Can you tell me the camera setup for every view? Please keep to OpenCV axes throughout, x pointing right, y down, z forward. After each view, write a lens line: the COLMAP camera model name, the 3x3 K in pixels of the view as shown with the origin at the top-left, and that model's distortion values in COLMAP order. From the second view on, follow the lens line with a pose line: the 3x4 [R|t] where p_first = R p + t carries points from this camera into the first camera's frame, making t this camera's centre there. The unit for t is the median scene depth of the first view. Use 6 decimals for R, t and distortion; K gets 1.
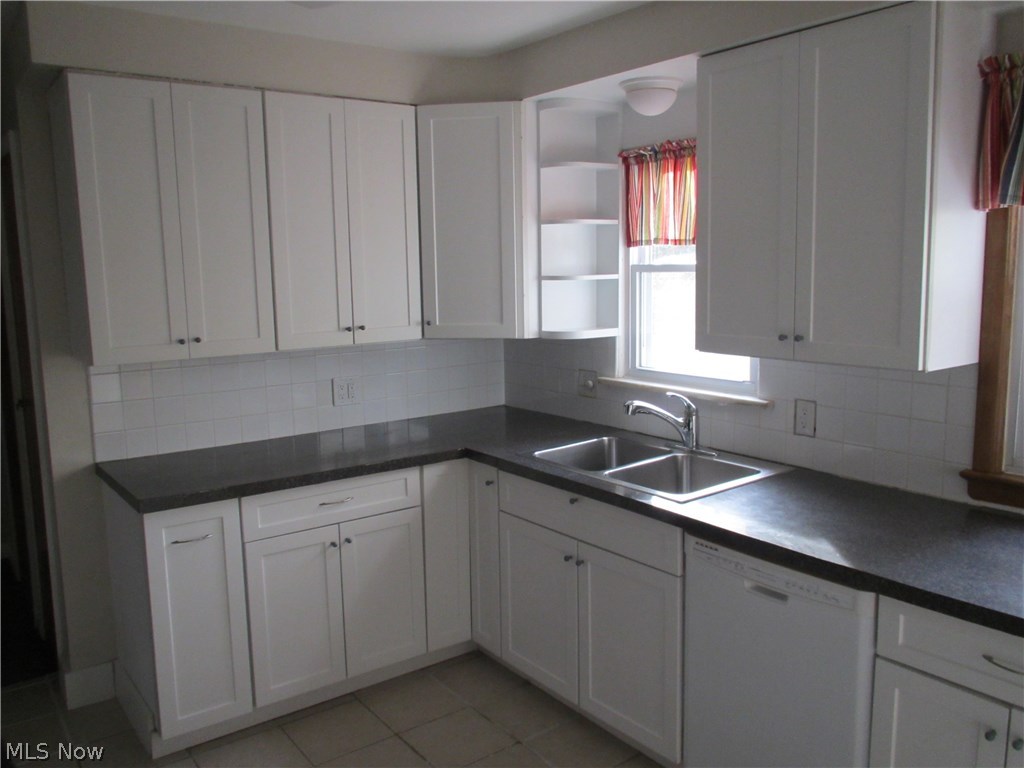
lens RADIAL K [[847.5, 0, 512.0], [0, 847.5, 384.0], [0, 0, 1]] dist [-0.029067, -0.000423]
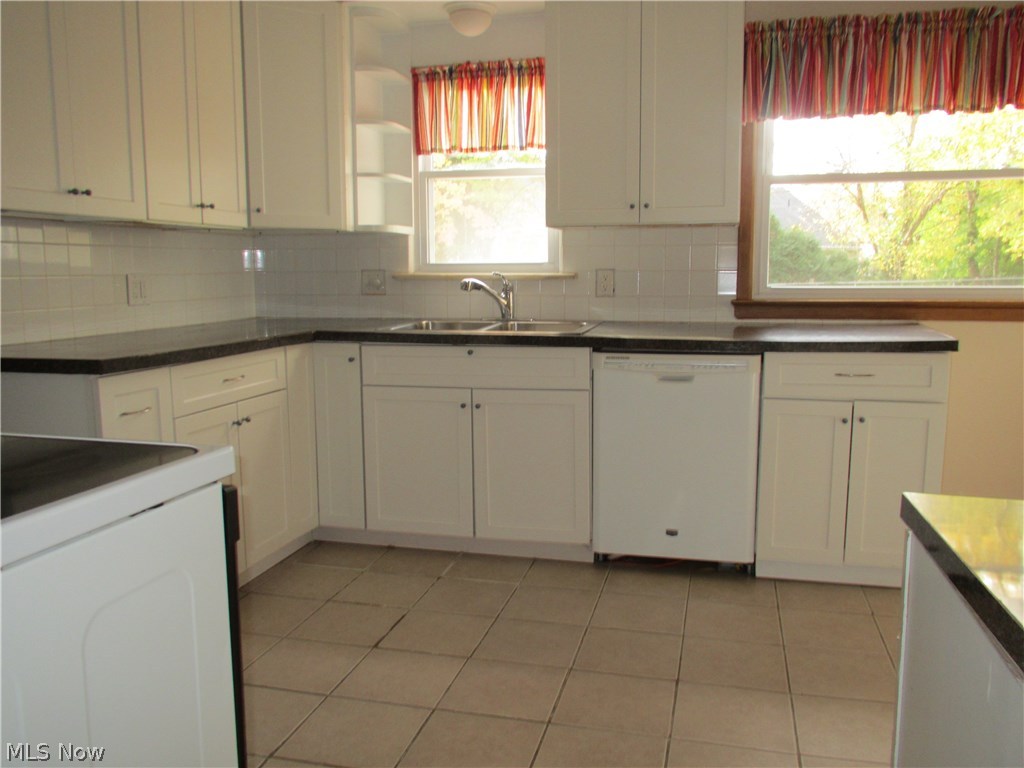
lens RADIAL K [[847.5, 0, 512.0], [0, 847.5, 384.0], [0, 0, 1]] dist [-0.029067, -0.000423]
pose [[0.770631, -0.068272, 0.633615, -0.536902], [0.079782, 0.996758, 0.010365, 0.151011], [-0.632268, 0.042563, 0.773579, 0.066604]]
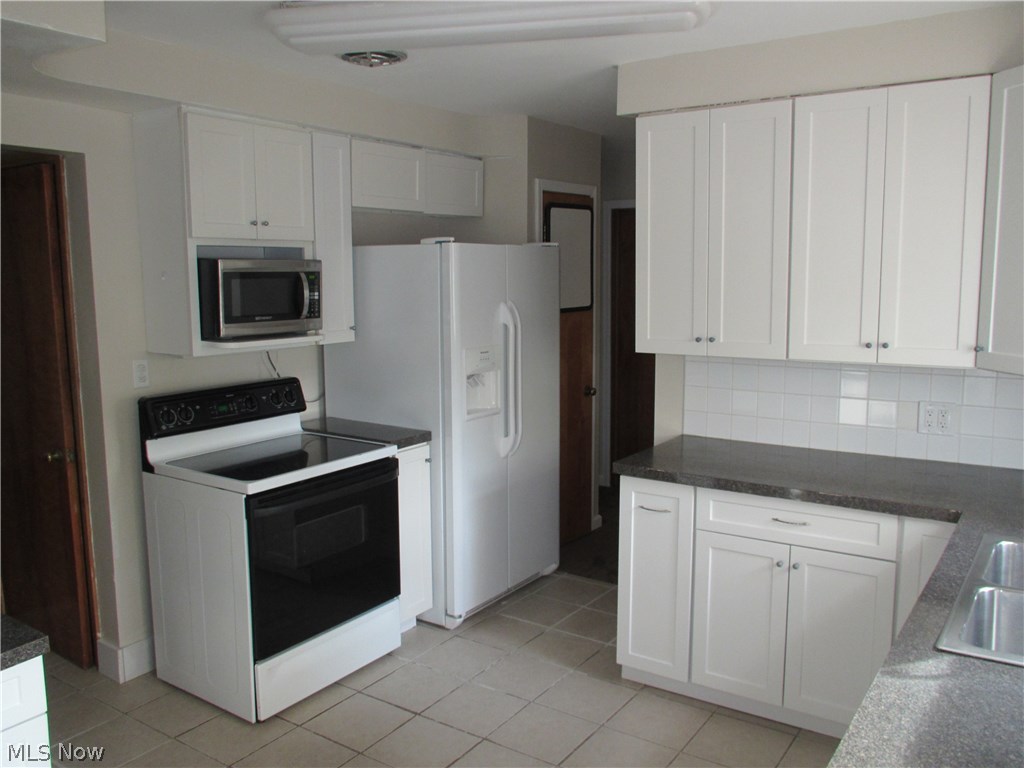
lens RADIAL K [[847.5, 0, 512.0], [0, 847.5, 384.0], [0, 0, 1]] dist [-0.029067, -0.000423]
pose [[0.323442, 0.140150, -0.935811, 0.532088], [-0.129834, 0.986190, 0.102821, -0.067879], [0.937298, 0.088243, 0.337172, 0.350527]]
